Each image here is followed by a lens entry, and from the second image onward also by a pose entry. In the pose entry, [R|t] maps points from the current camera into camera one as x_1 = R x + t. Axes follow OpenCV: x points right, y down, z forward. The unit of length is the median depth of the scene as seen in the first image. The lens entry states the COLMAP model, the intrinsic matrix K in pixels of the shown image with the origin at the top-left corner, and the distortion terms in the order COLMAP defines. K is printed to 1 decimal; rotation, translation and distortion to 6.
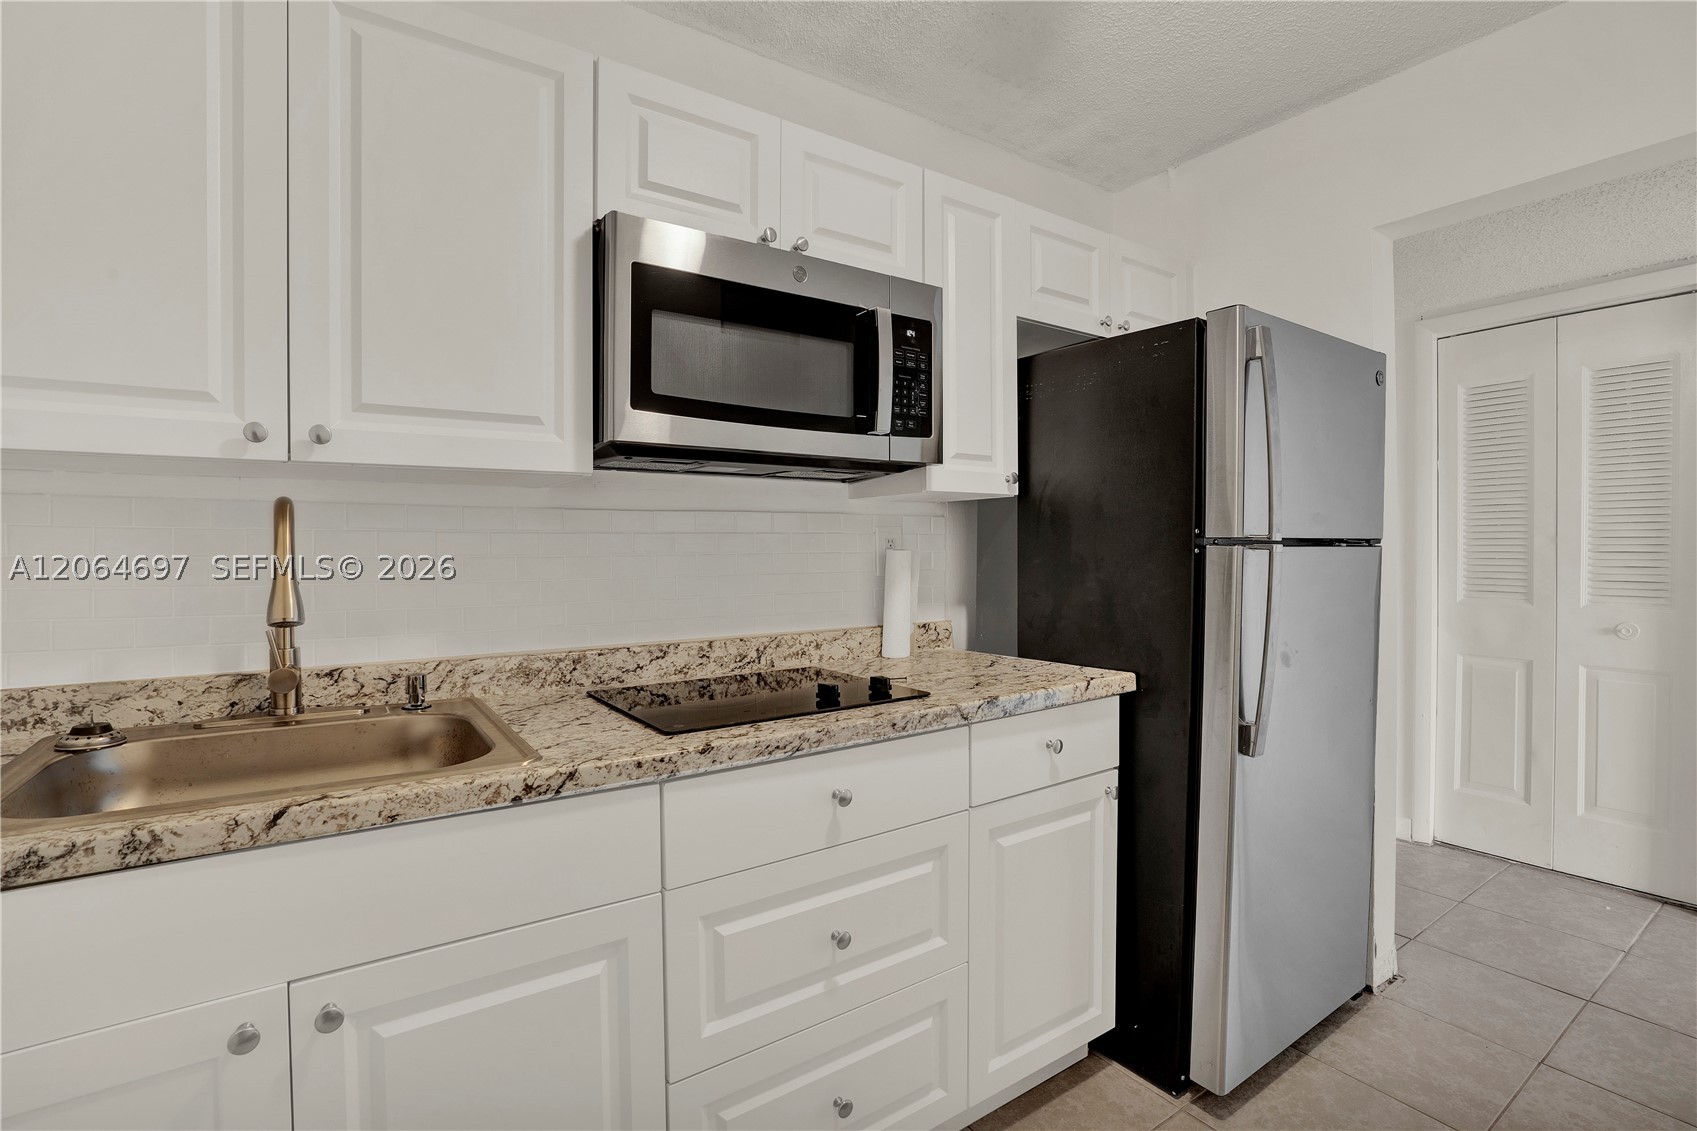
lens RADIAL K [[811.2, 0, 846.0], [0, 811.2, 557.8], [0, 0, 1]] dist [-0.077917, 0.032003]
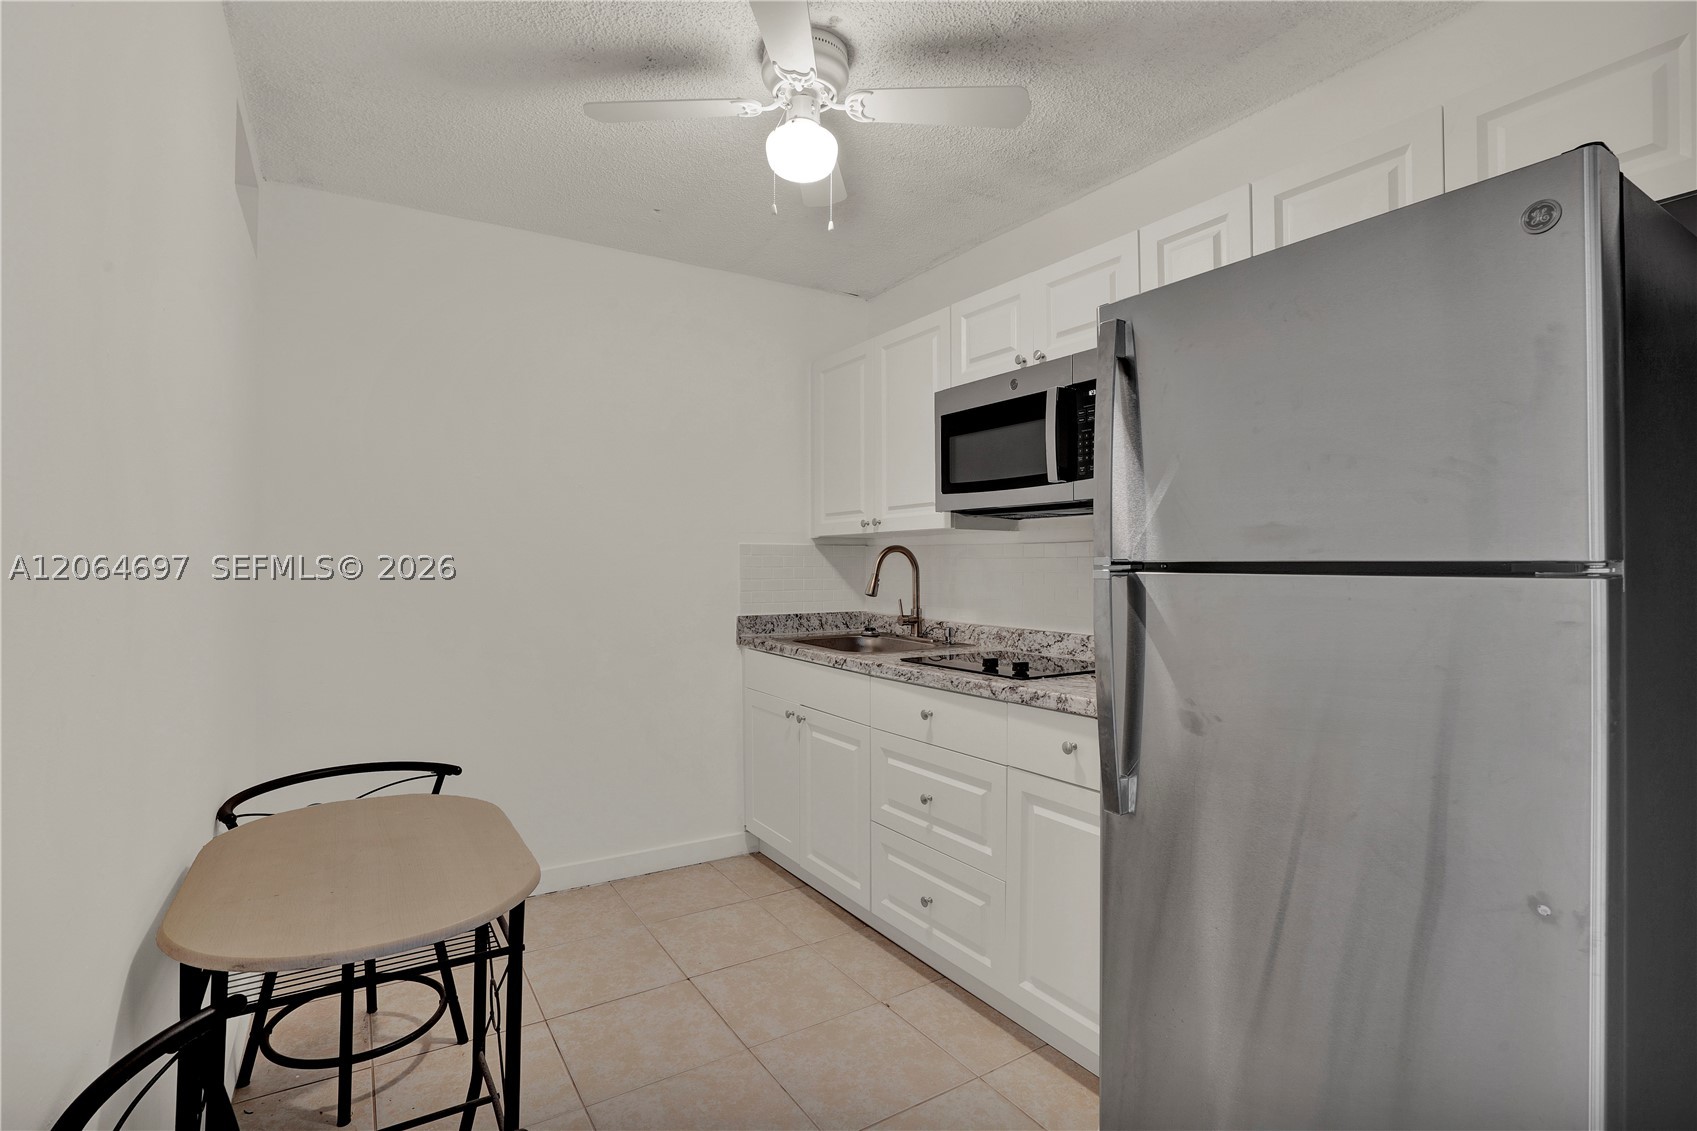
lens RADIAL K [[811.2, 0, 846.0], [0, 811.2, 557.8], [0, 0, 1]] dist [-0.077917, 0.032003]
pose [[-0.055630, -0.003194, -0.998446, 1.461874], [-0.011777, 0.999927, -0.002542, -0.025068], [0.998382, 0.011617, -0.055663, 0.783417]]
